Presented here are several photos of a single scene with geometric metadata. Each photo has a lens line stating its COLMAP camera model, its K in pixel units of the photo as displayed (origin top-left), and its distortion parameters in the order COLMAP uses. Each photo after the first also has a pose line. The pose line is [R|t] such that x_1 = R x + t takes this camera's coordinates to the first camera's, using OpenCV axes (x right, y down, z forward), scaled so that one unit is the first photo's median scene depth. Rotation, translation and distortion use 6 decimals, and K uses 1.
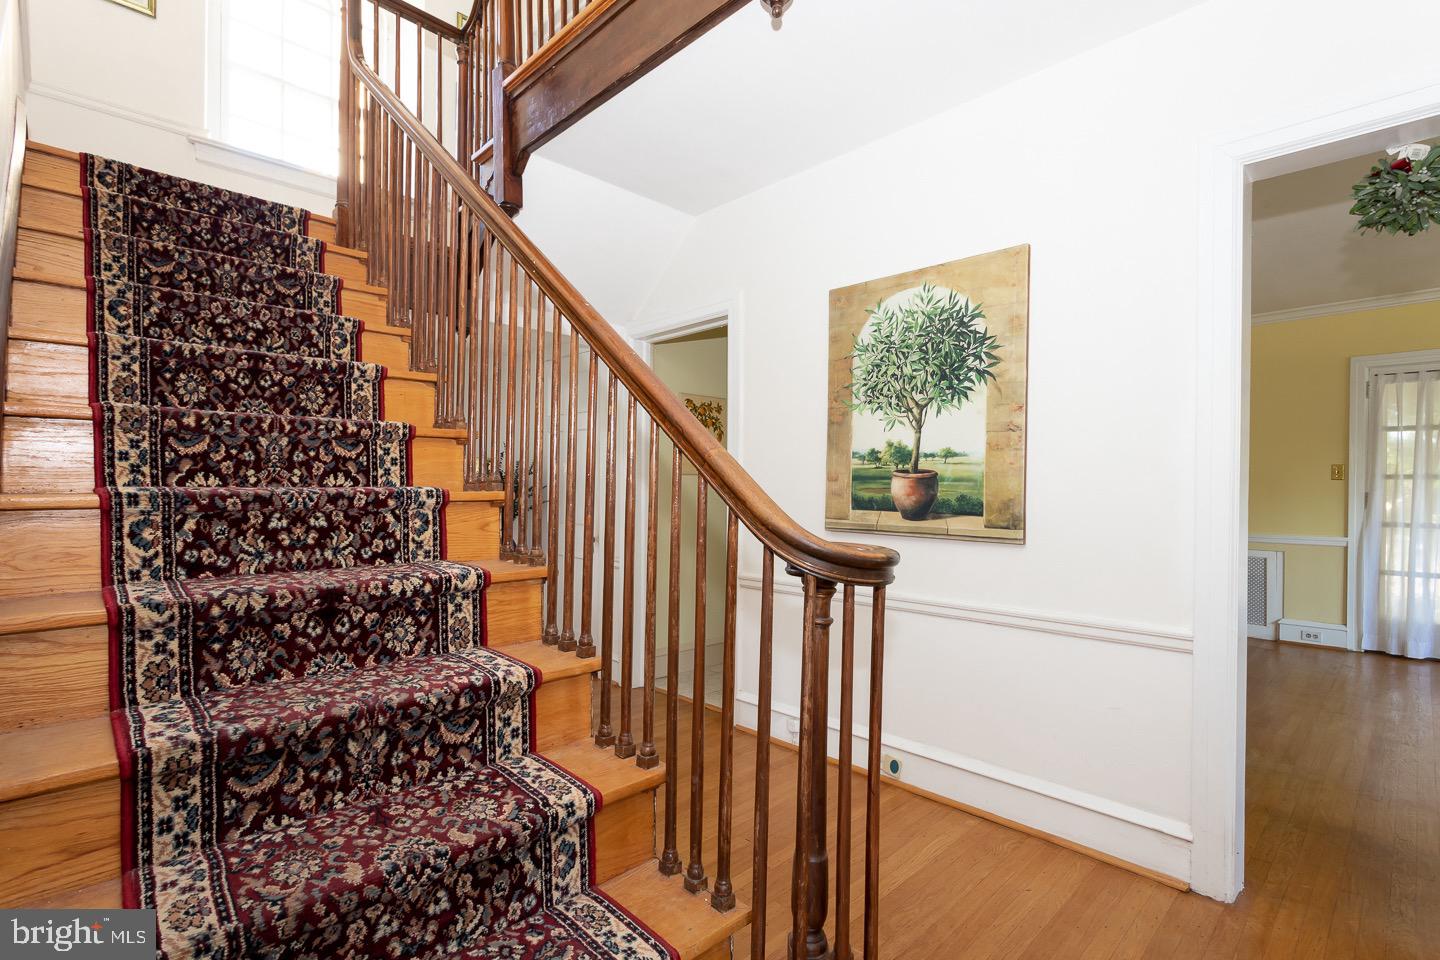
lens RADIAL K [[693.3, 0, 732.4], [0, 693.3, 487.3], [0, 0, 1]] dist [0.004265, -0.001799]
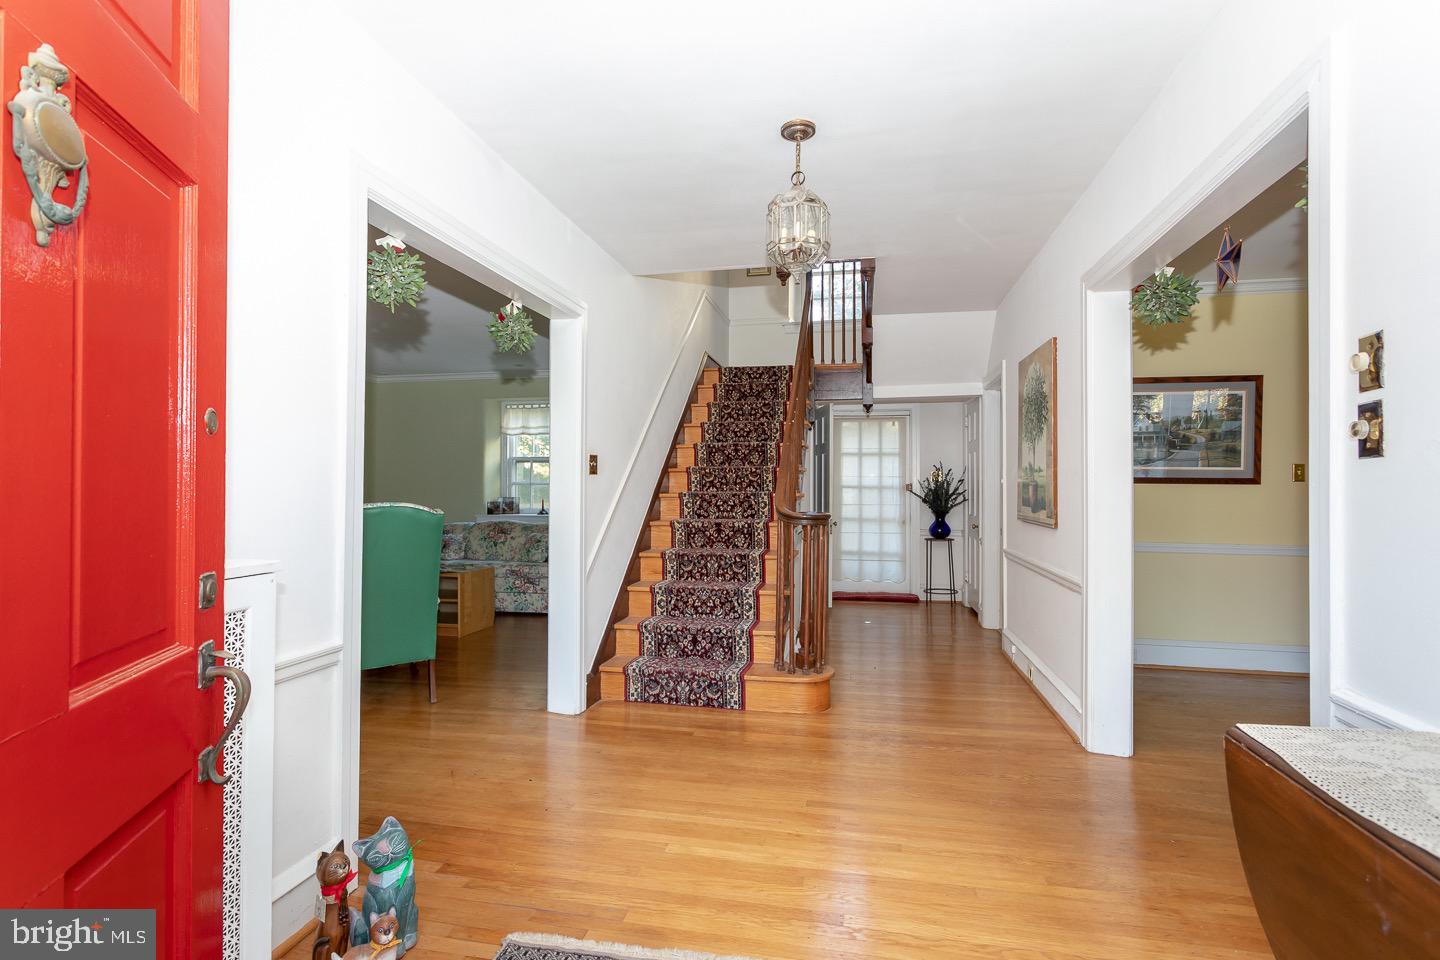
lens RADIAL K [[693.3, 0, 713.0], [0, 693.3, 480.1], [0, 0, 1]] dist [0.004265, -0.001799]
pose [[0.553663, -0.010461, -0.832675, 1.894567], [0.001883, 0.999934, -0.011310, -0.016368], [0.832739, 0.004694, 0.553646, -0.743949]]
